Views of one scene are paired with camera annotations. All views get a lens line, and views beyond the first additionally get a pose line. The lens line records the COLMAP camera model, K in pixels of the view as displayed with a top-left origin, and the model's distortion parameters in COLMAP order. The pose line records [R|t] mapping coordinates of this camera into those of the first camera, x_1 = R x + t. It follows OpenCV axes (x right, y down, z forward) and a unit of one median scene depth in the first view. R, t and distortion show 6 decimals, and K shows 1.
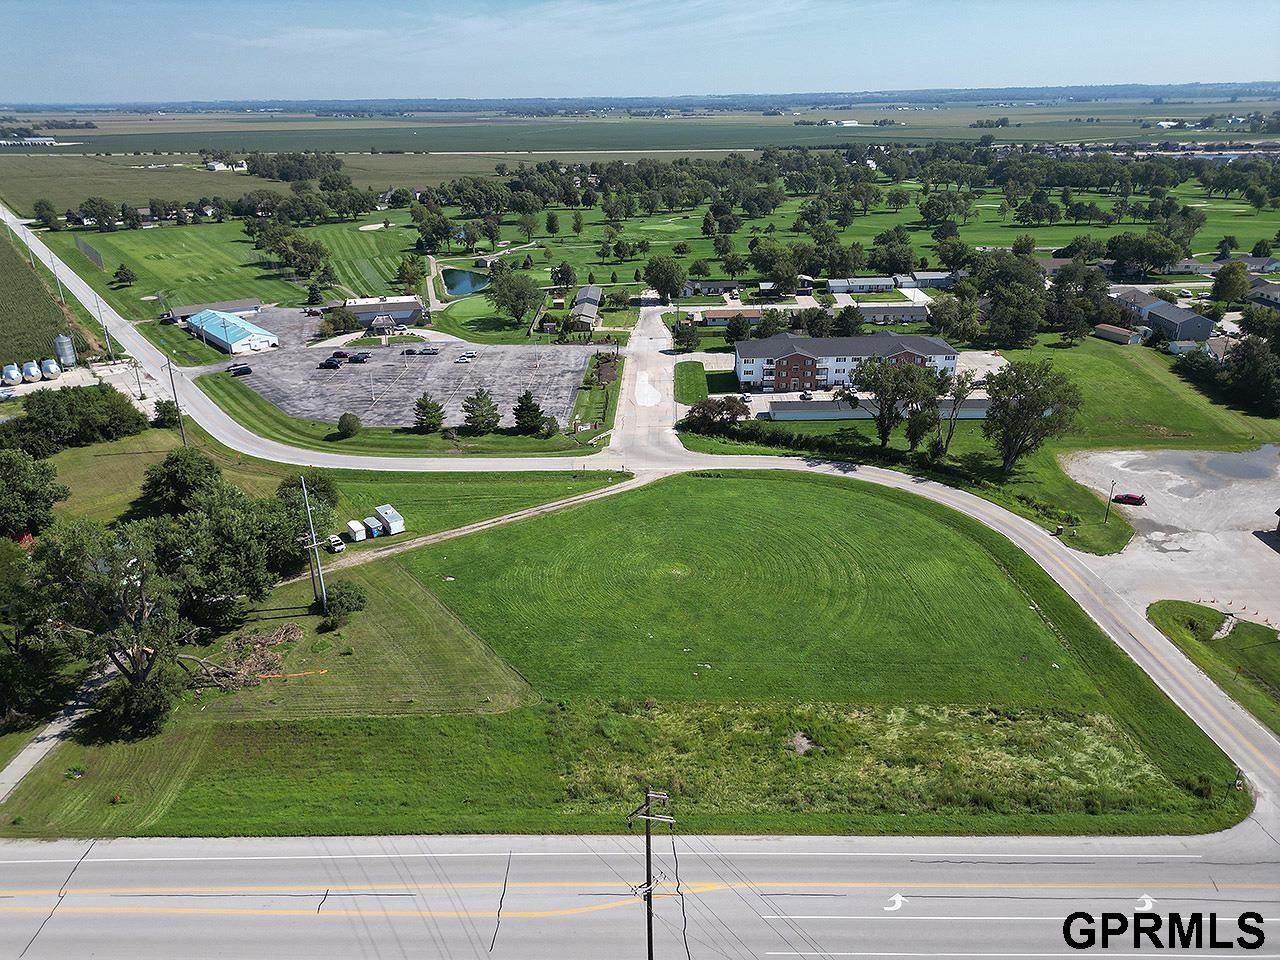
lens RADIAL K [[901.2, 0, 633.9], [0, 901.2, 477.6], [0, 0, 1]] dist [0.079659, -0.069613]
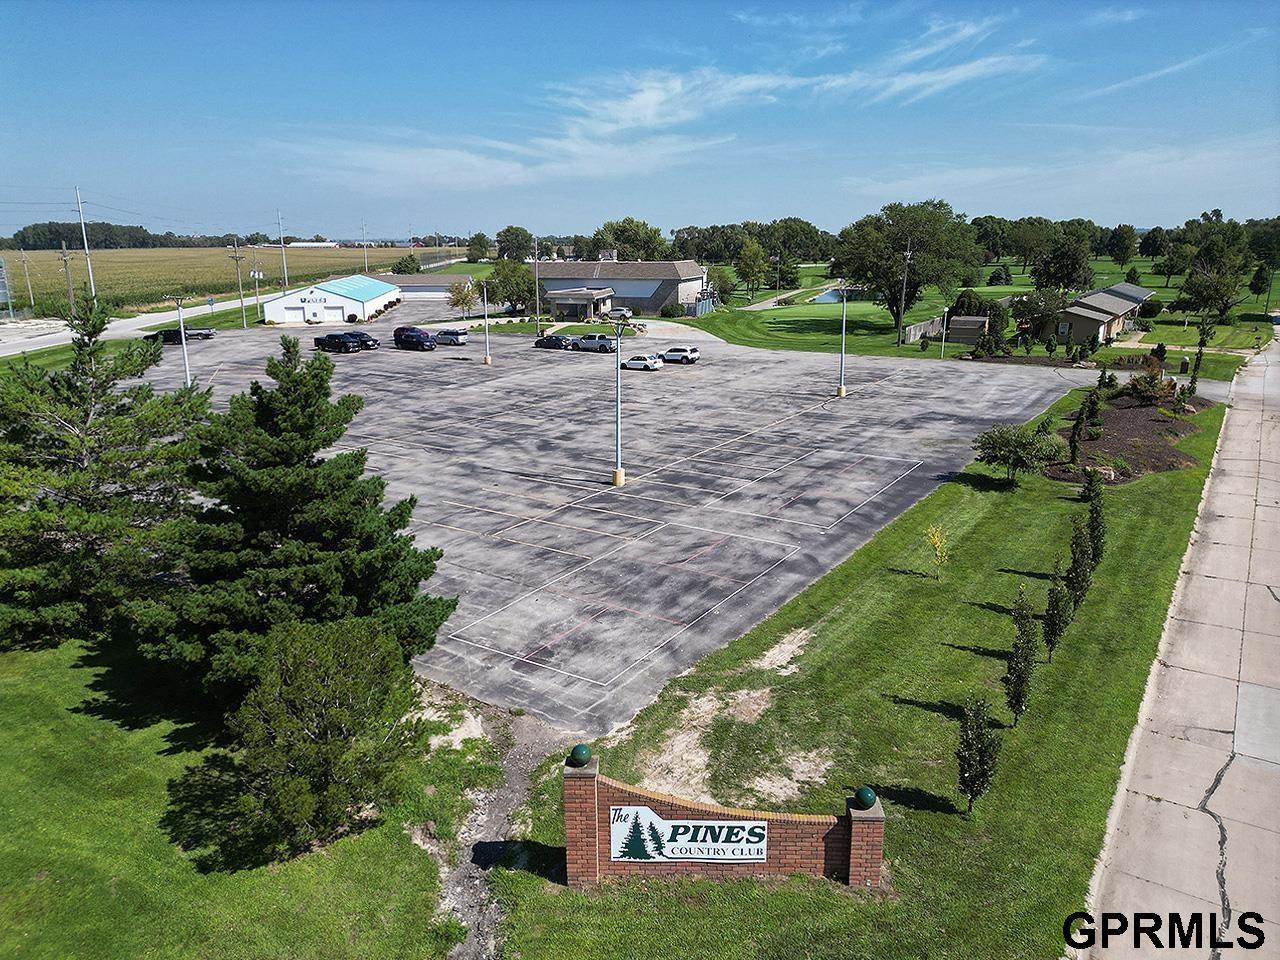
lens RADIAL K [[901.4, 0, 639.5], [0, 901.4, 431.3], [0, 0, 1]] dist [0.076077, -0.073402]
pose [[0.849316, 0.116270, -0.514920, -0.013574], [-0.207410, 0.970495, -0.122964, -0.056247], [0.485431, 0.211235, 0.848373, 0.634767]]
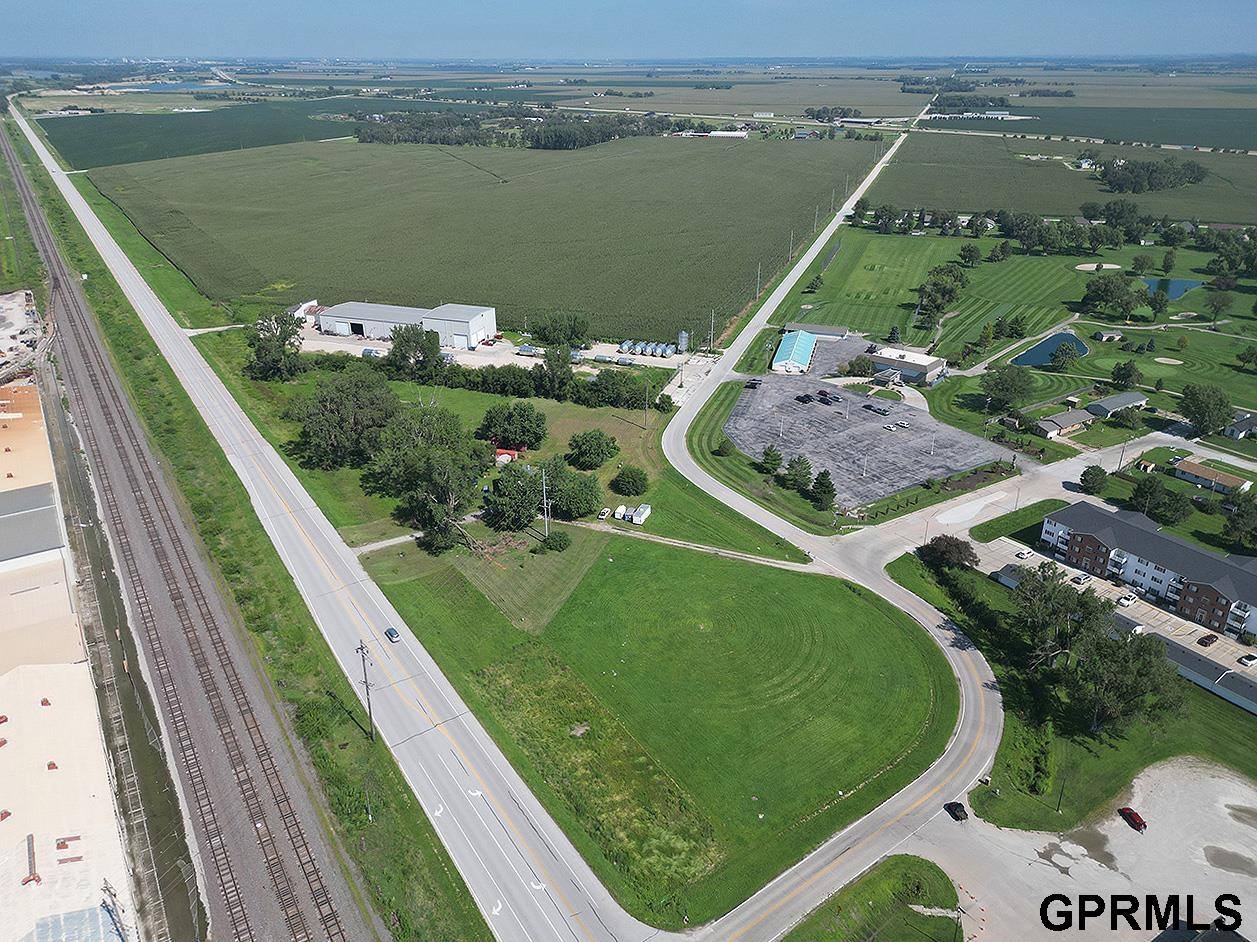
lens RADIAL K [[885.0, 0, 622.5], [0, 885.0, 468.6], [0, 0, 1]] dist [0.079659, -0.069613]
pose [[0.560365, 0.360680, -0.745588, 0.447893], [-0.327592, 0.923312, 0.200444, -0.175374], [0.760707, 0.131927, 0.635547, -0.008028]]
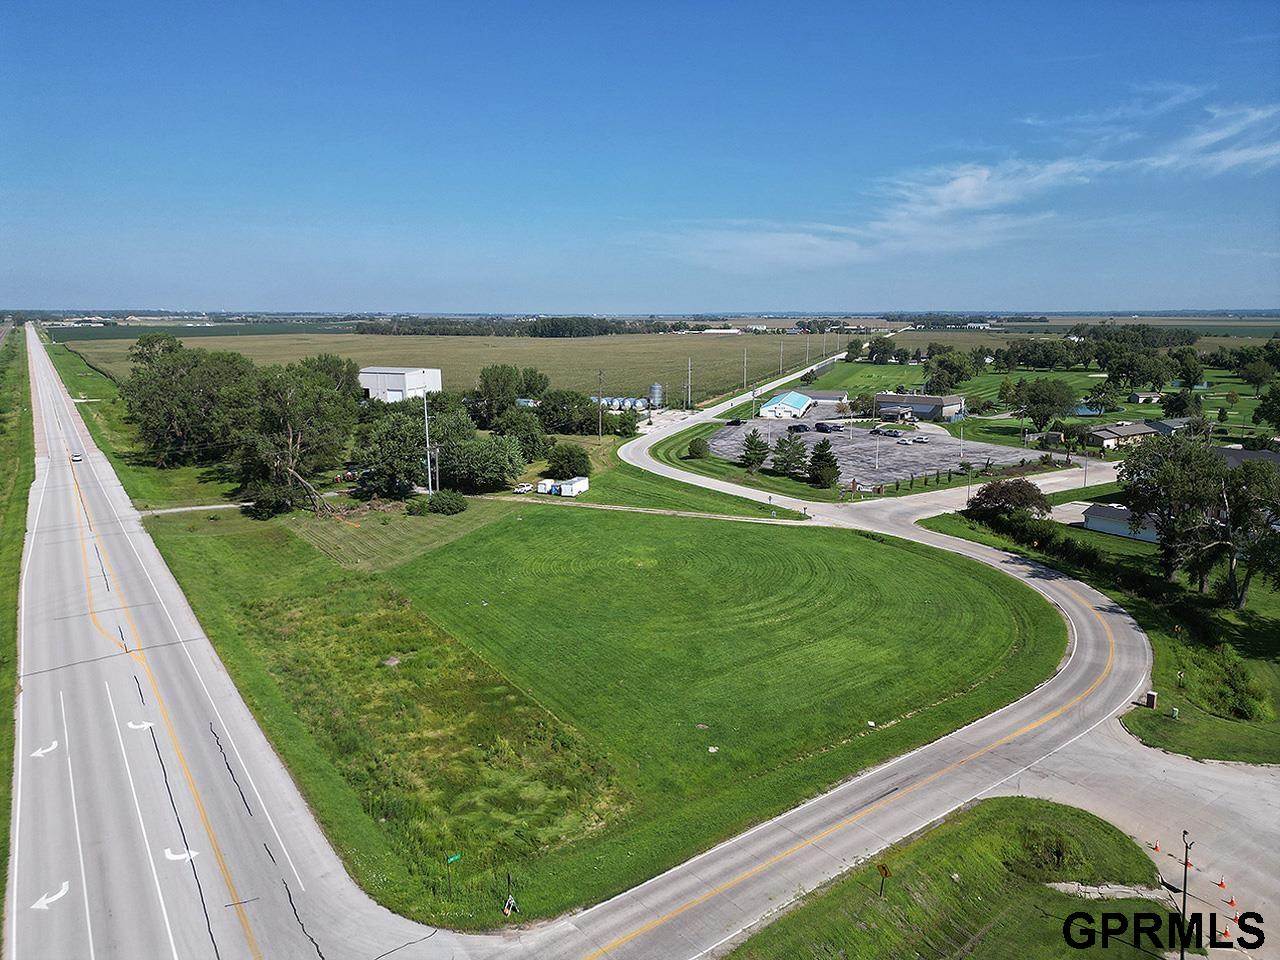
lens RADIAL K [[883.6, 0, 646.9], [0, 883.6, 476.1], [0, 0, 1]] dist [0.079062, -0.072056]
pose [[0.576308, 0.163005, -0.800811, 0.360477], [-0.323416, 0.945398, -0.040312, 0.026191], [0.750514, 0.282227, 0.597559, 0.216213]]
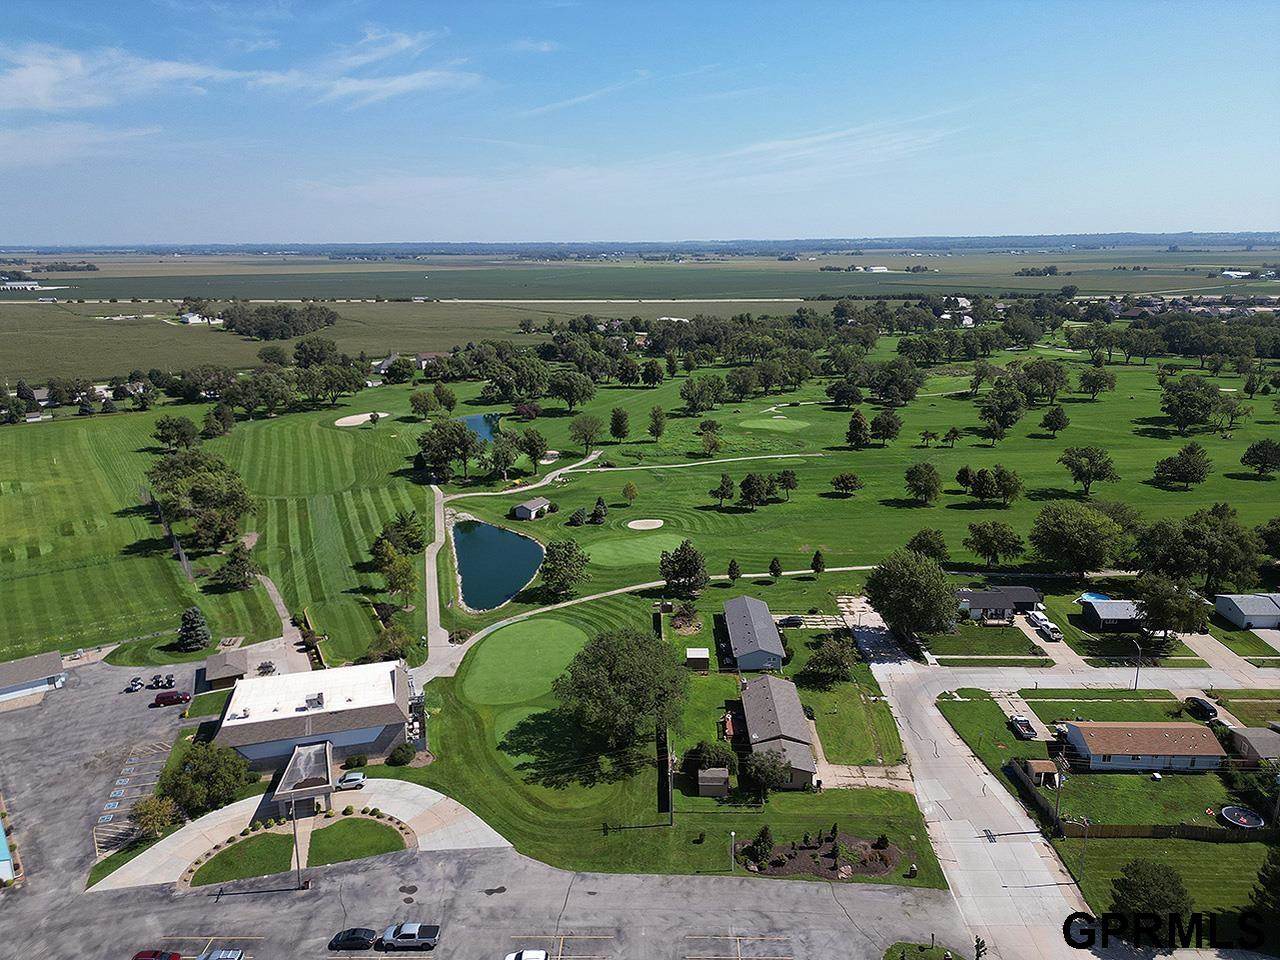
lens RADIAL K [[901.2, 0, 633.9], [0, 901.2, 477.6], [0, 0, 1]] dist [0.079659, -0.069613]
pose [[0.999985, 0.005364, -0.001451, -0.127674], [-0.005515, 0.990067, -0.140487, -0.240793], [0.000683, 0.140493, 0.990081, 0.565493]]
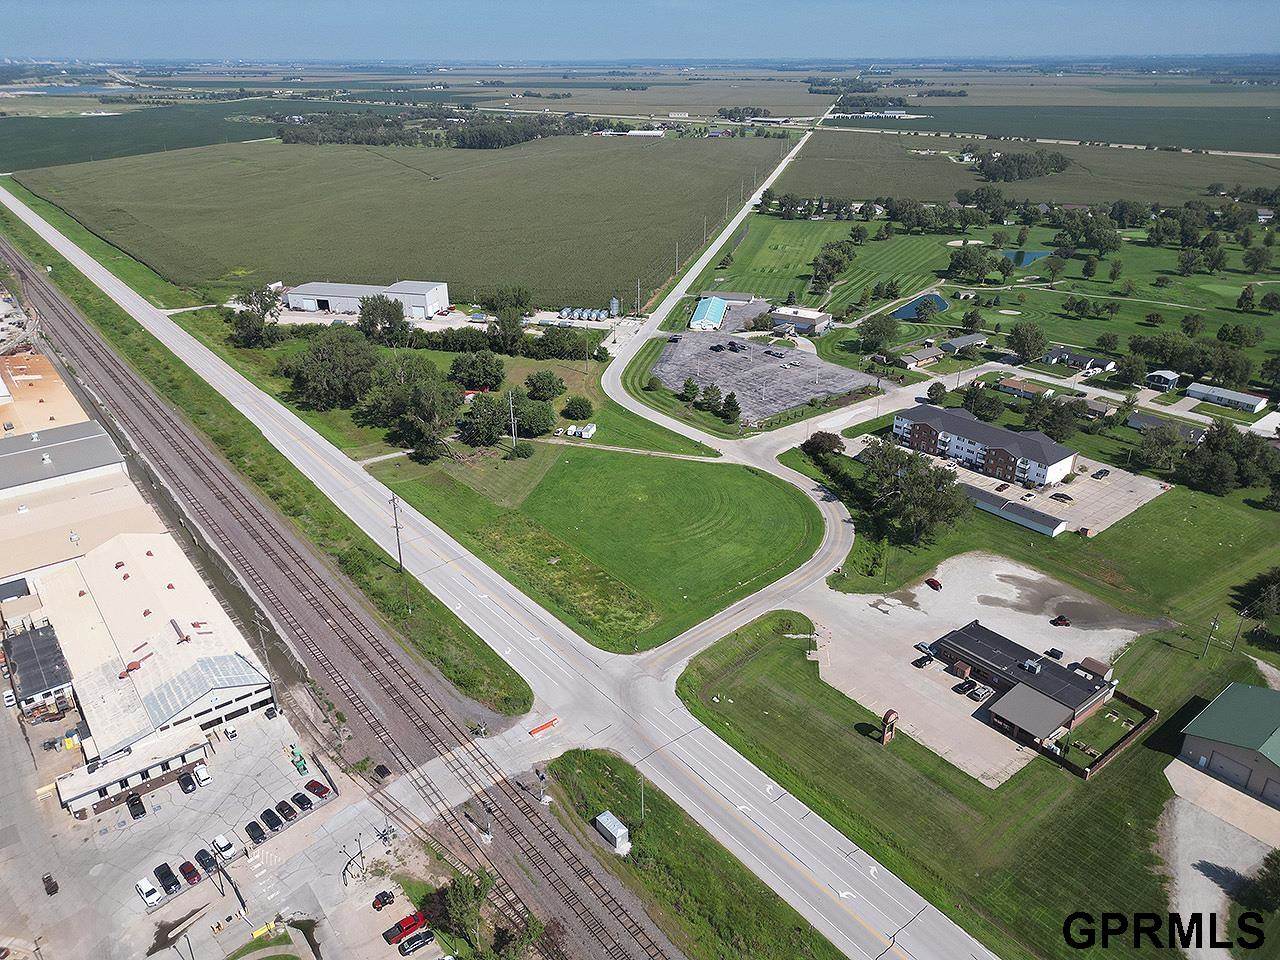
lens RADIAL K [[882.8, 0, 633.1], [0, 882.8, 480.7], [0, 0, 1]] dist [0.087237, -0.081177]
pose [[0.638019, 0.342362, -0.689725, 0.623424], [-0.304456, 0.934894, 0.182426, -0.125475], [0.707275, 0.093600, 0.700715, -0.145551]]
